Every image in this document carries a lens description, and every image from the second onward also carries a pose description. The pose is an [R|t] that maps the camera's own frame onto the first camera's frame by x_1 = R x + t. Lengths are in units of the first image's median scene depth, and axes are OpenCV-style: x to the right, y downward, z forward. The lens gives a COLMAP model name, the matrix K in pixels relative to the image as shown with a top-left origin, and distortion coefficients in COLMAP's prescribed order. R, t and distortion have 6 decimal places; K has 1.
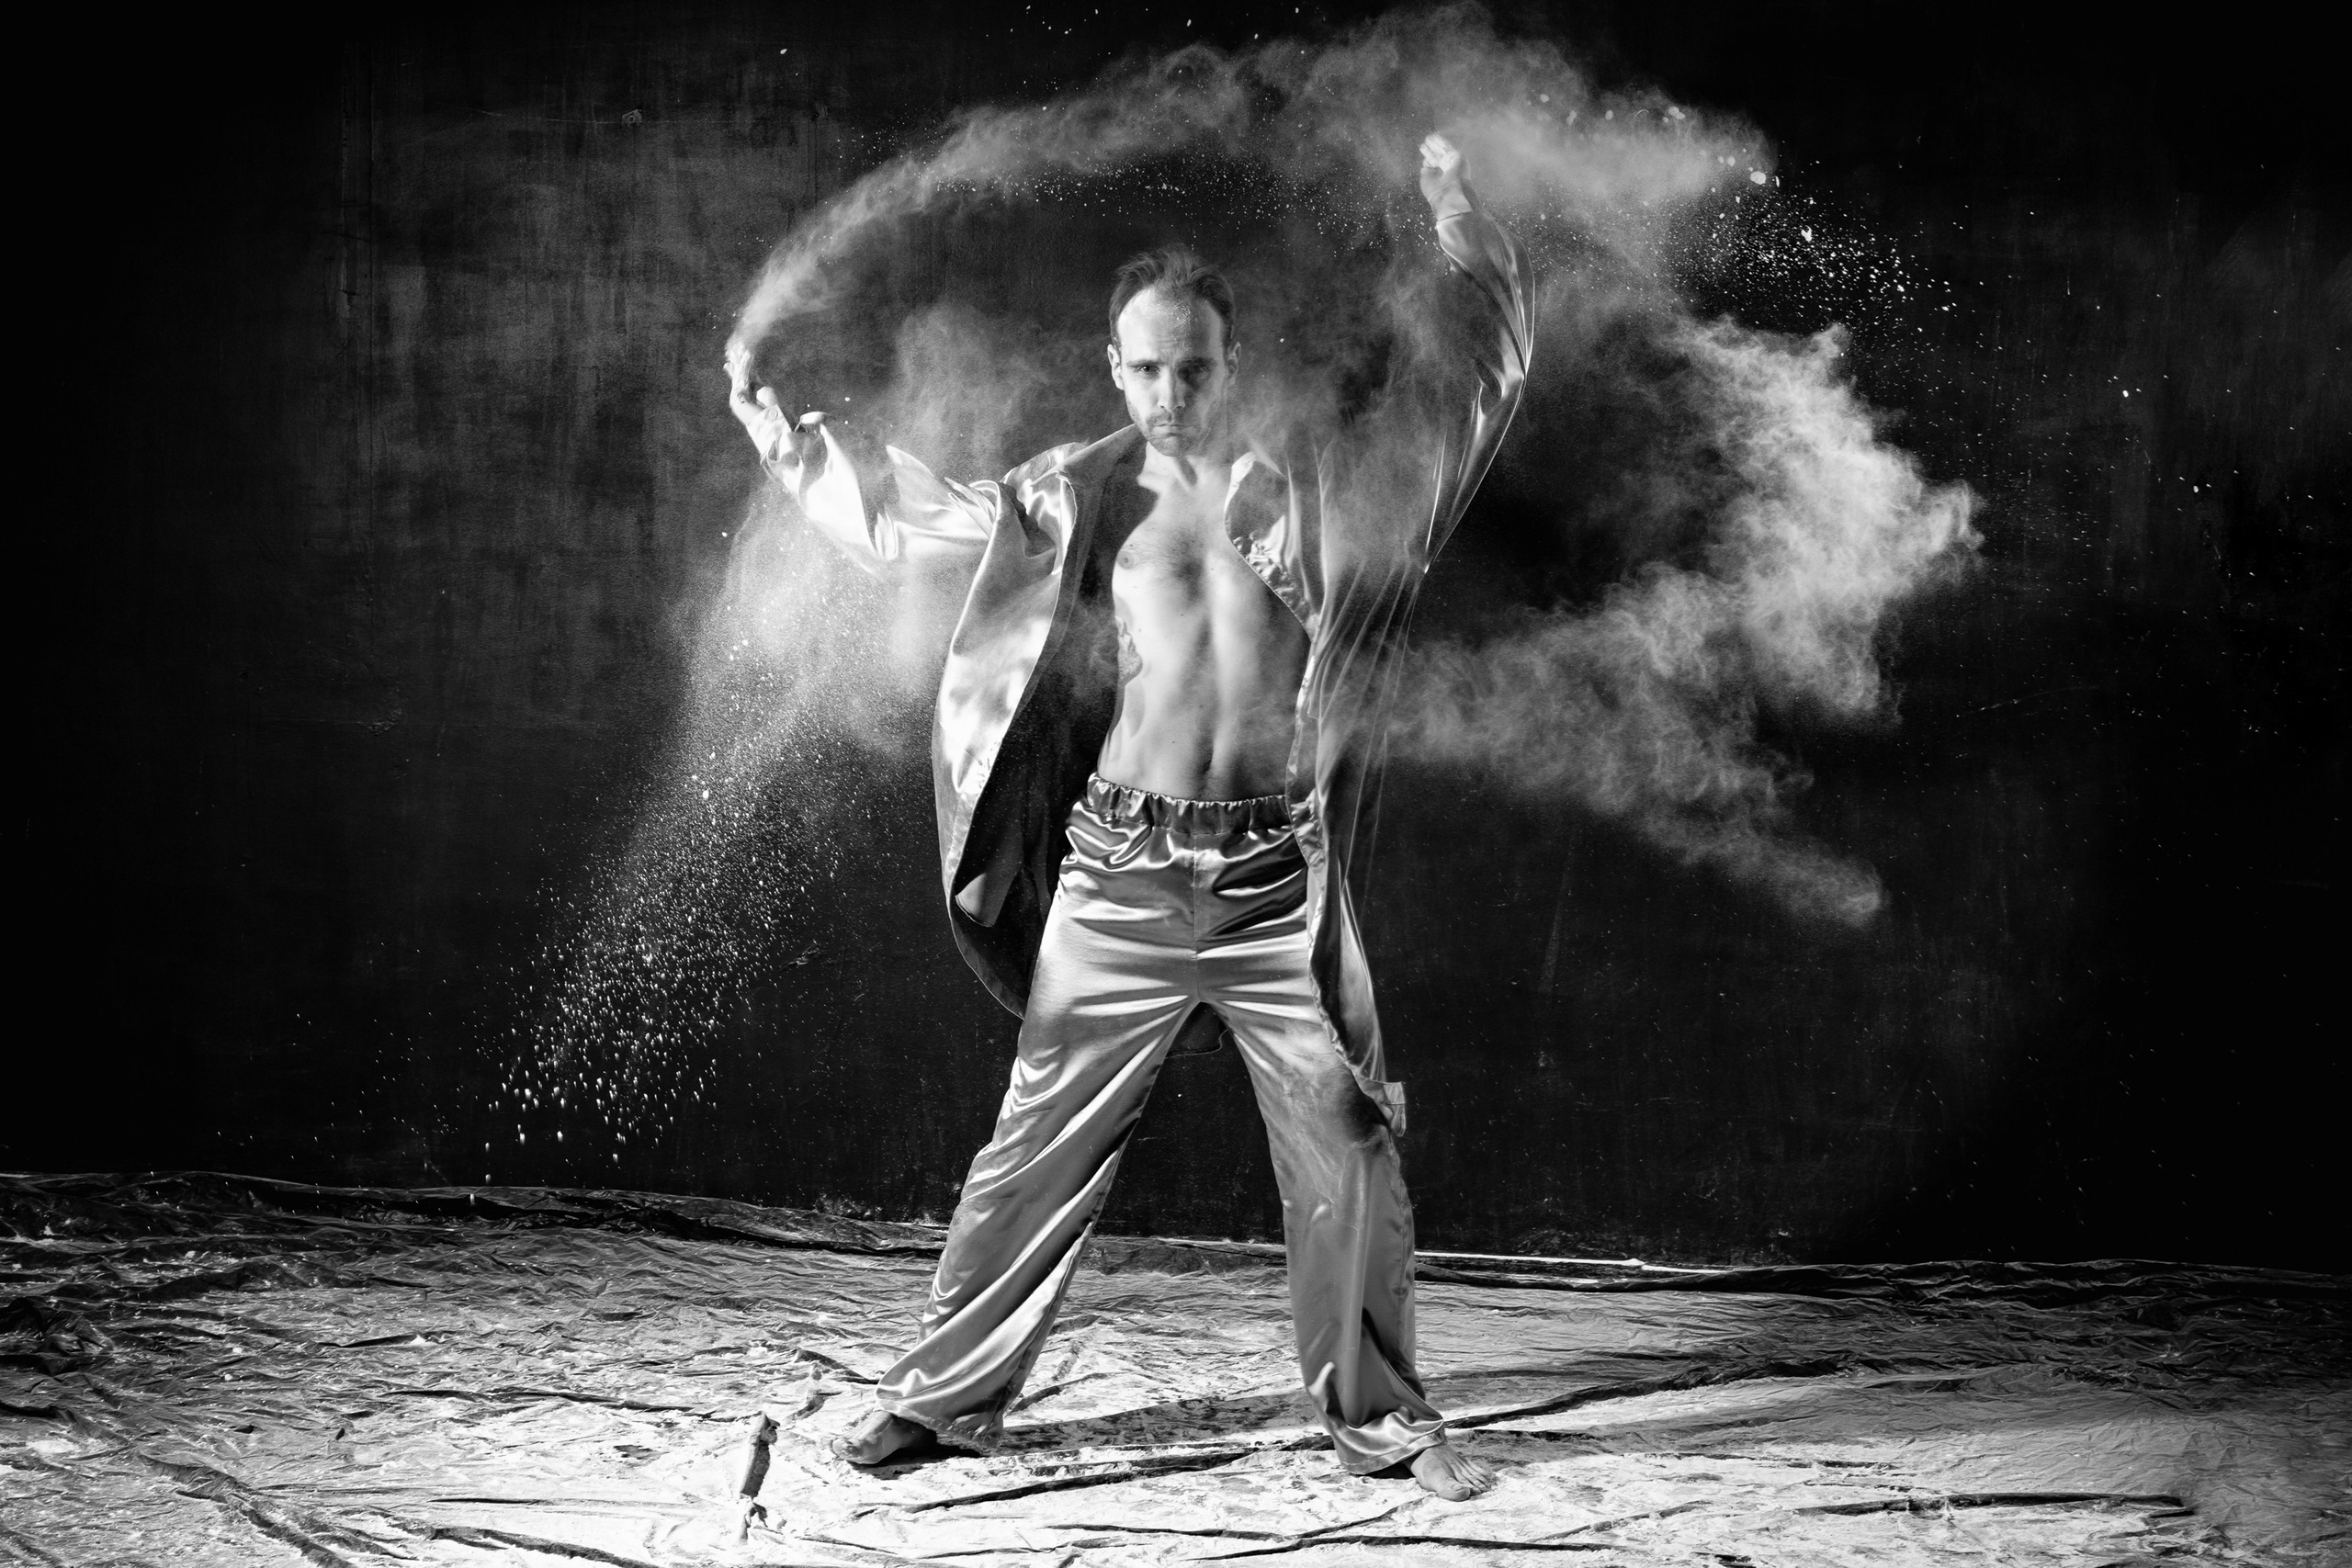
lens RADIAL K [[3677.5, 0, 1233.2], [0, 3677.5, 829.5], [0, 0, 1]] dist [-0.070743, 0.000000]
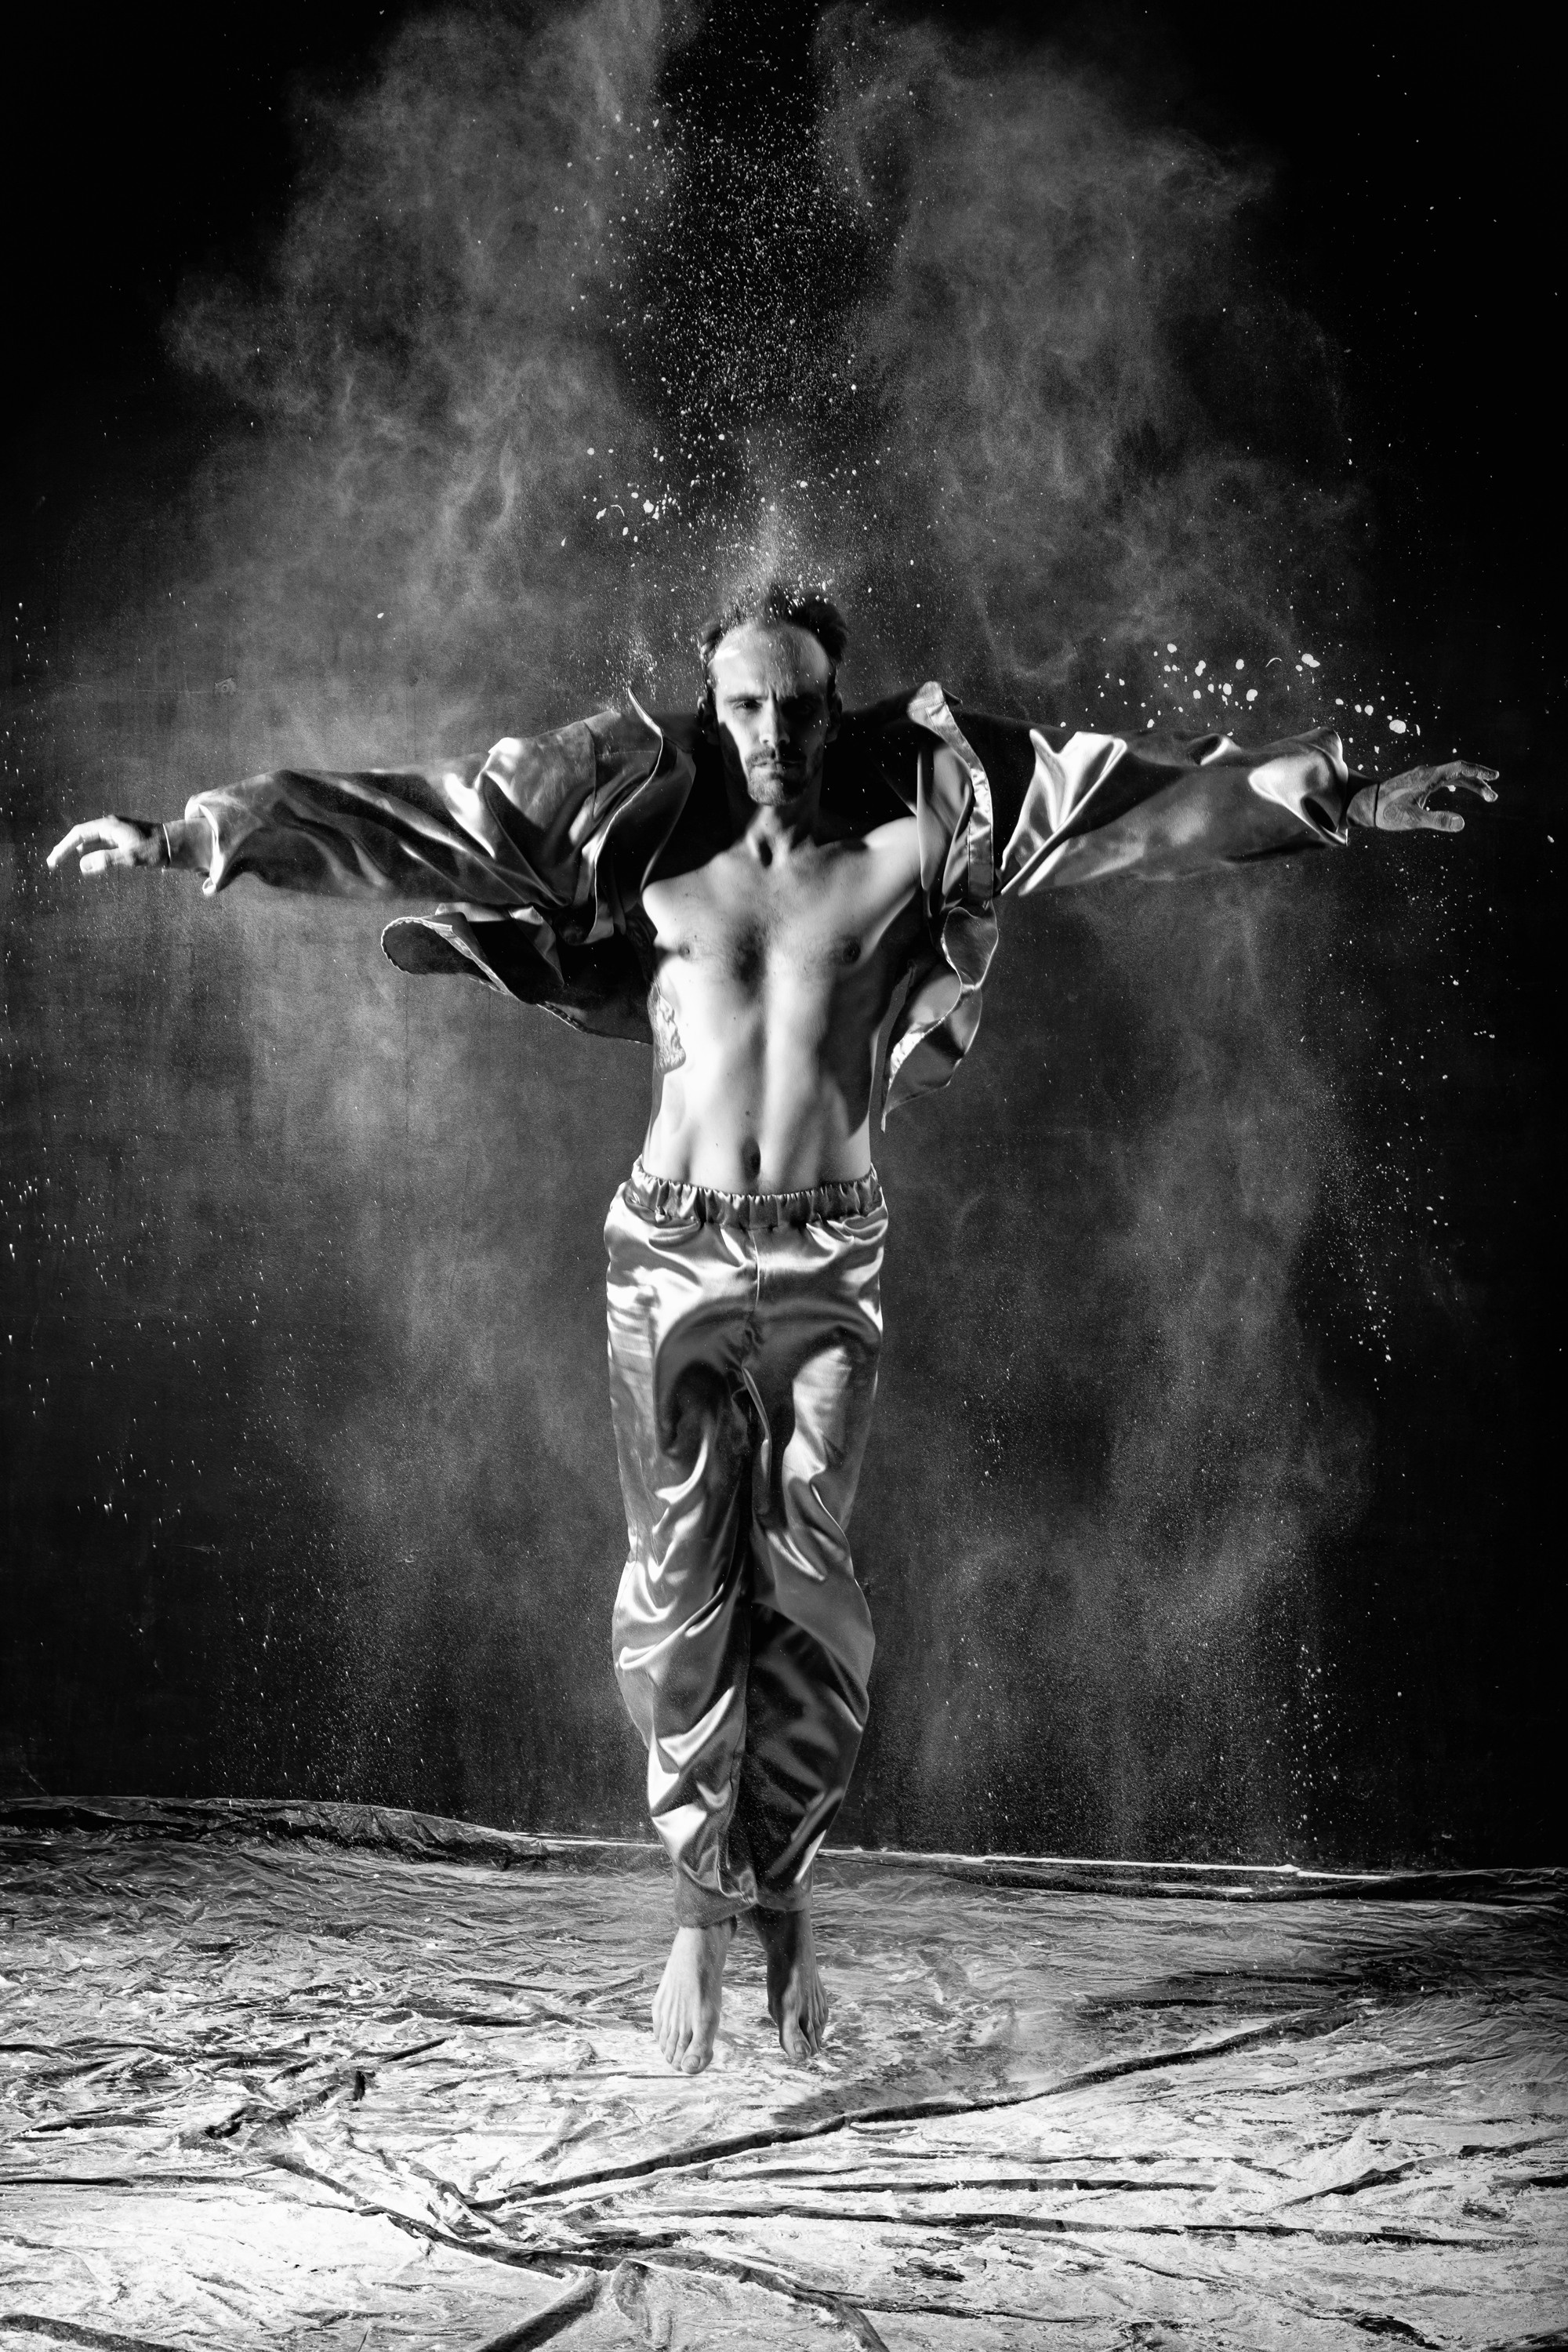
lens RADIAL K [[3393.6, 0, 793.9], [0, 3393.6, 1173.5], [0, 0, 1]] dist [-0.071015, 0.000000]
pose [[0.999688, -0.015664, -0.019431, 0.001314], [0.014639, 0.998550, -0.051794, -0.017600], [0.020214, 0.051494, 0.998469, 0.118261]]
